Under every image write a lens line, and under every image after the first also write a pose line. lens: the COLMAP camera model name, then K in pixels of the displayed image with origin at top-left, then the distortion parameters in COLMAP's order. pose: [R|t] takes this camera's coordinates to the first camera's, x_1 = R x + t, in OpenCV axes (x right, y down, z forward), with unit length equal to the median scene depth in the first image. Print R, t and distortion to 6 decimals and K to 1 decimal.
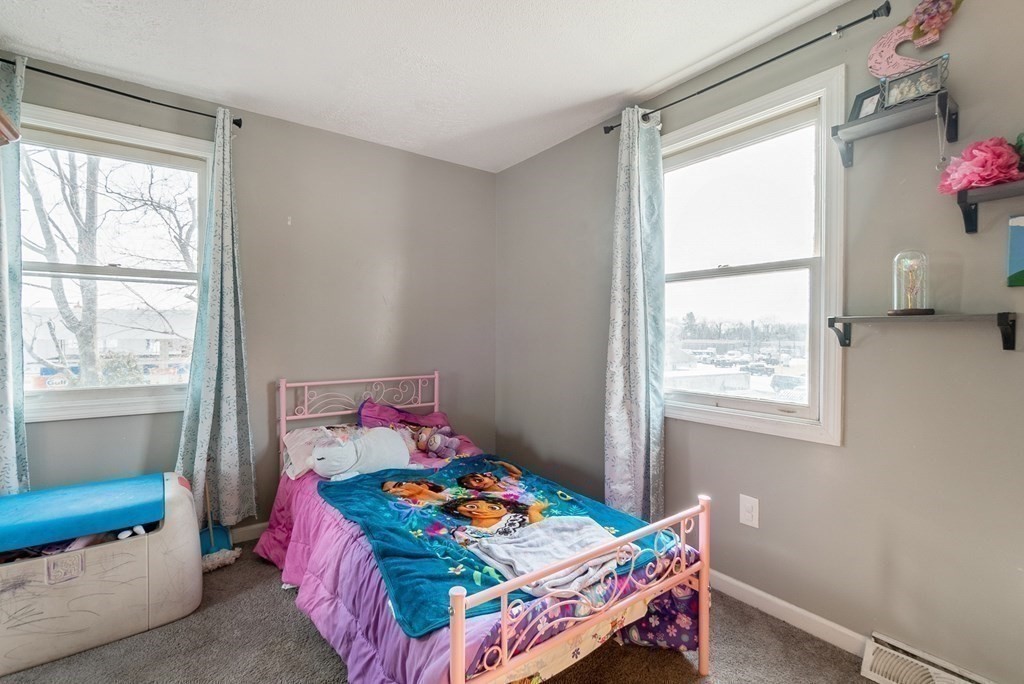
lens RADIAL K [[455.7, 0, 500.3], [0, 455.7, 323.0], [0, 0, 1]] dist [-0.000291, -0.000147]
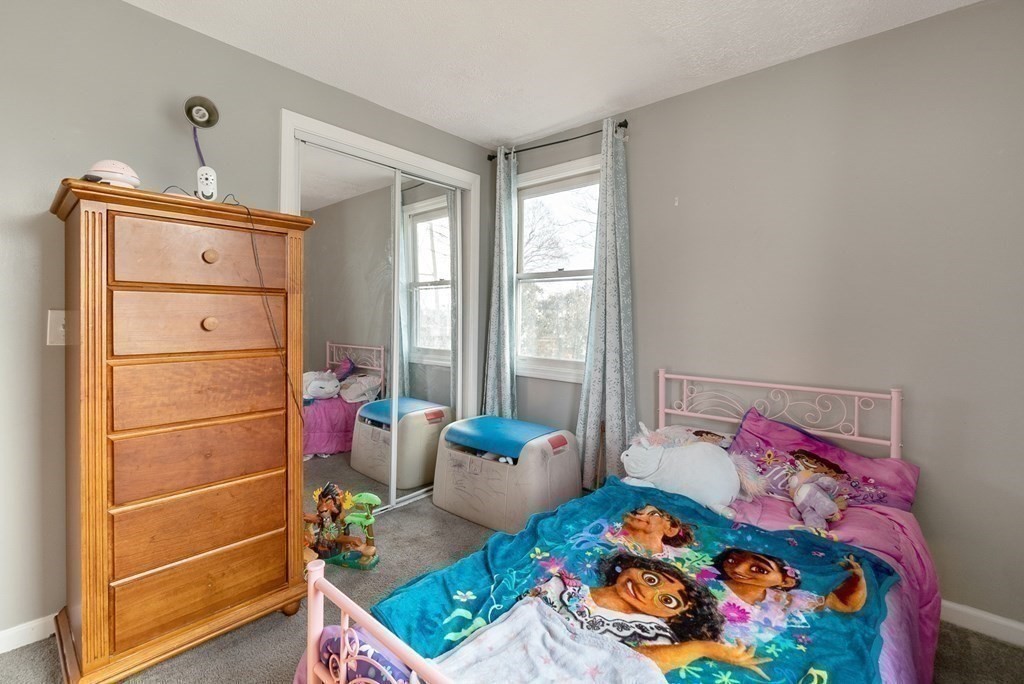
lens RADIAL K [[455.7, 0, 500.3], [0, 455.7, 323.0], [0, 0, 1]] dist [-0.000291, -0.000147]
pose [[0.210370, 0.005890, -0.977604, 0.499671], [0.012329, 0.999886, 0.008677, 0.015906], [0.977544, -0.013879, 0.210274, 0.595888]]
